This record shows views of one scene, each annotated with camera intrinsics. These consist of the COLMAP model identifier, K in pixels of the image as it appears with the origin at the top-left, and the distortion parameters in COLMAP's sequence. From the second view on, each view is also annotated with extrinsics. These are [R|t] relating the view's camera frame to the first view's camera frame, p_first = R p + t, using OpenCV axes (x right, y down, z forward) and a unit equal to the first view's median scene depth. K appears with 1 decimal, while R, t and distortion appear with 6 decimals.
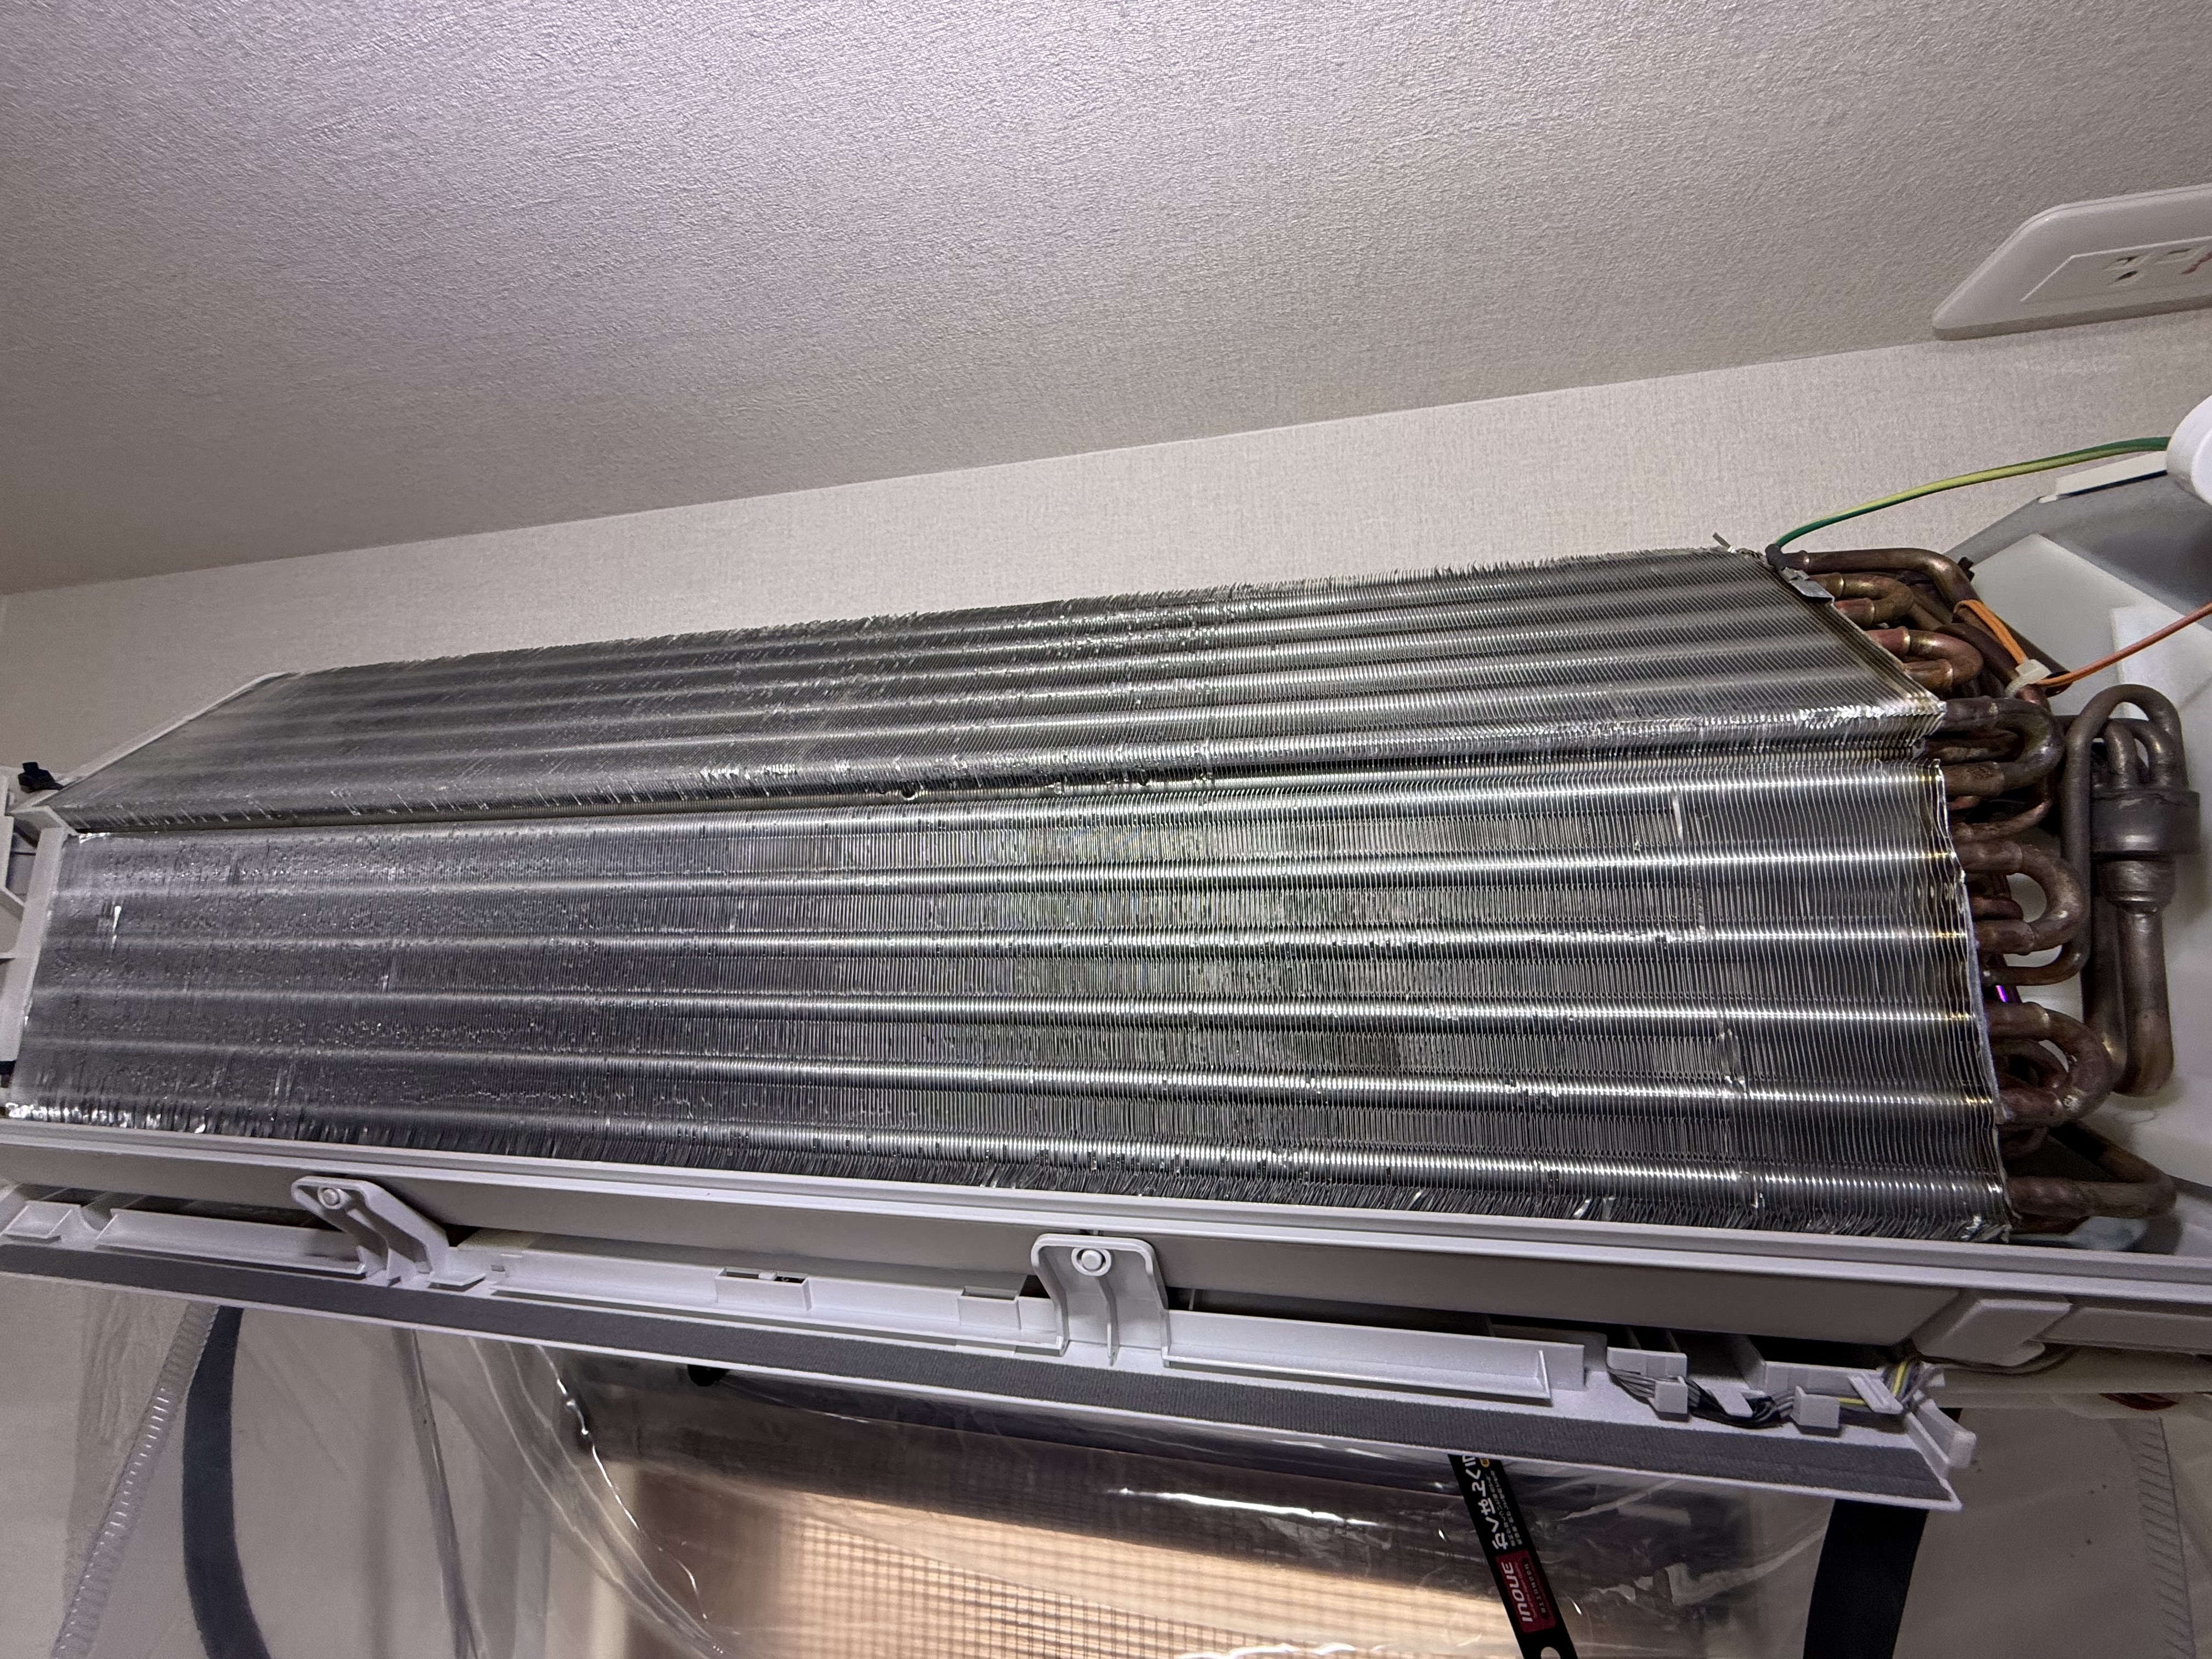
lens RADIAL K [[881.8, 0, 1104.9], [0, 881.8, 833.9], [0, 0, 1]] dist [-0.009624, -0.000054]
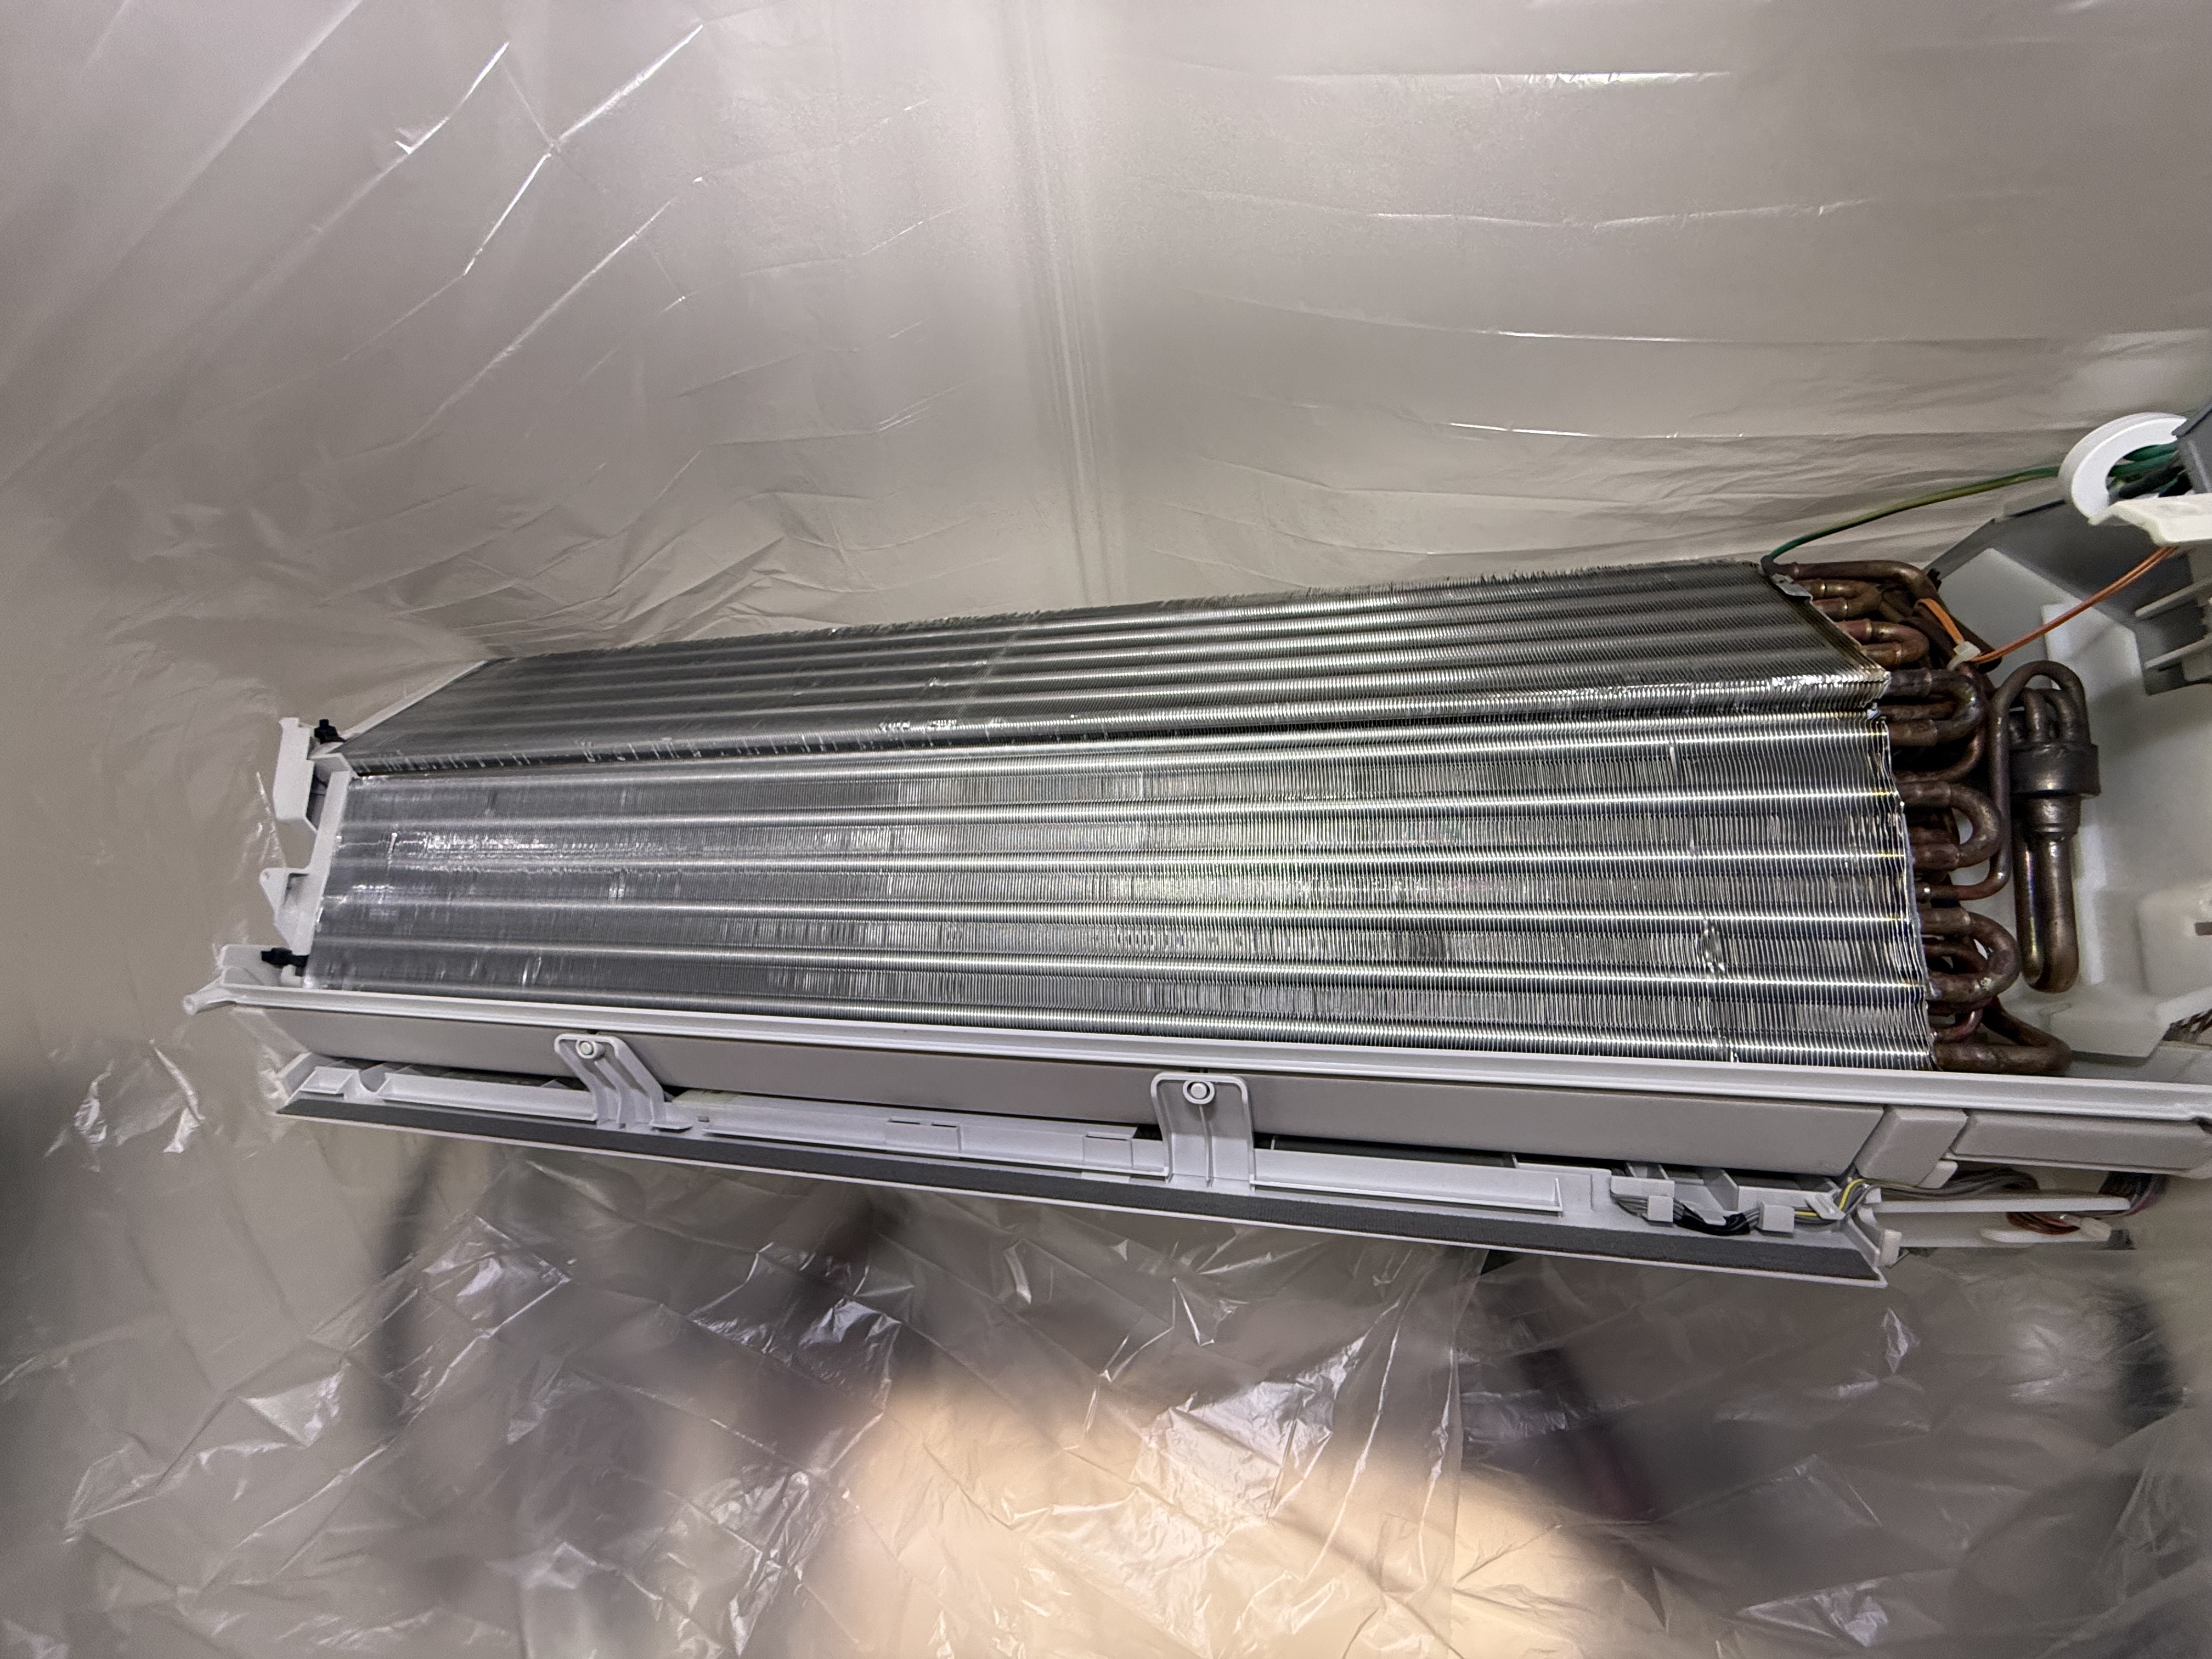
lens RADIAL K [[881.8, 0, 1107.0], [0, 881.8, 830.9], [0, 0, 1]] dist [-0.009624, -0.000054]
pose [[0.998328, 0.026290, -0.051476, -0.084840], [-0.028411, 0.998758, -0.040924, 0.148162], [0.050336, 0.042318, 0.997835, -0.279804]]
